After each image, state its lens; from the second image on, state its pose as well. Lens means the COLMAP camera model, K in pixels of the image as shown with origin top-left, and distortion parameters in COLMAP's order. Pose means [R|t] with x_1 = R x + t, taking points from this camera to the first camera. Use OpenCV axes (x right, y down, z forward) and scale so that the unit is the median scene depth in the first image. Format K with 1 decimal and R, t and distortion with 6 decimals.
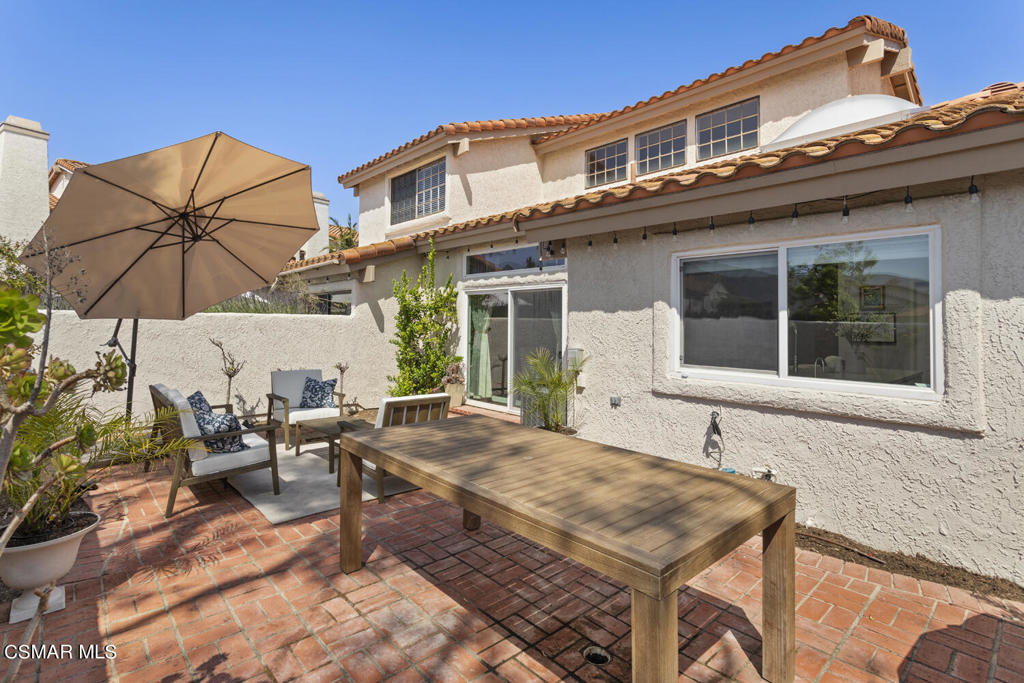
lens RADIAL K [[503.5, 0, 509.9], [0, 503.5, 304.9], [0, 0, 1]] dist [0.014971, 0.000164]
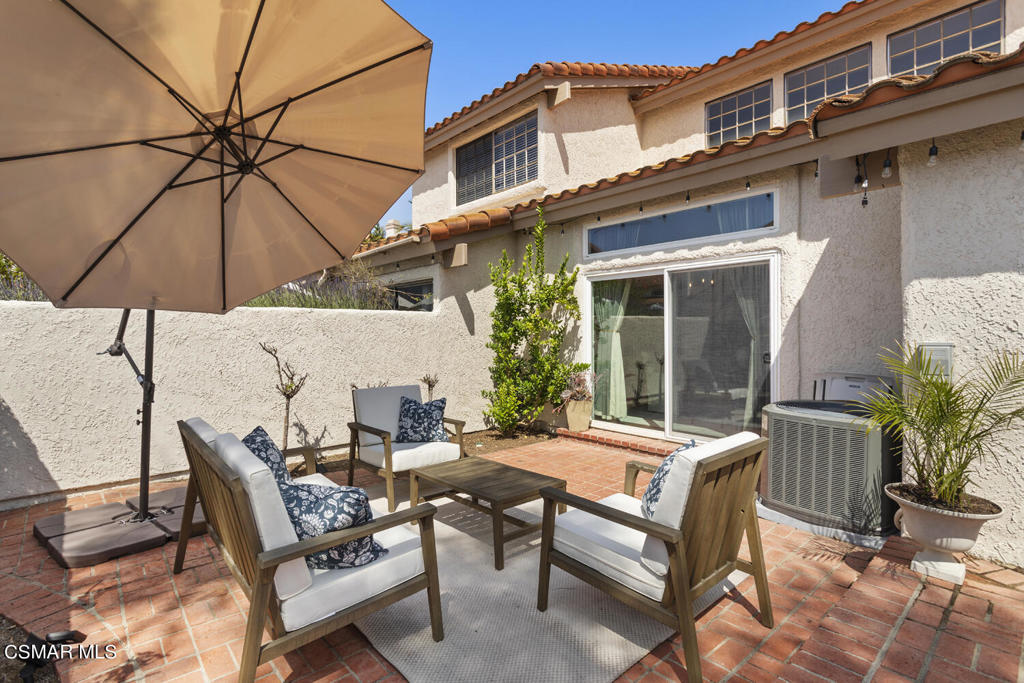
lens RADIAL K [[484.2, 0, 508.8], [0, 484.2, 331.8], [0, 0, 1]] dist [0.013540, -0.000621]
pose [[0.999837, -0.016686, -0.006900, -0.199998], [0.016911, 0.999280, 0.033964, 0.027902], [0.006328, -0.034075, 0.999399, 0.275128]]
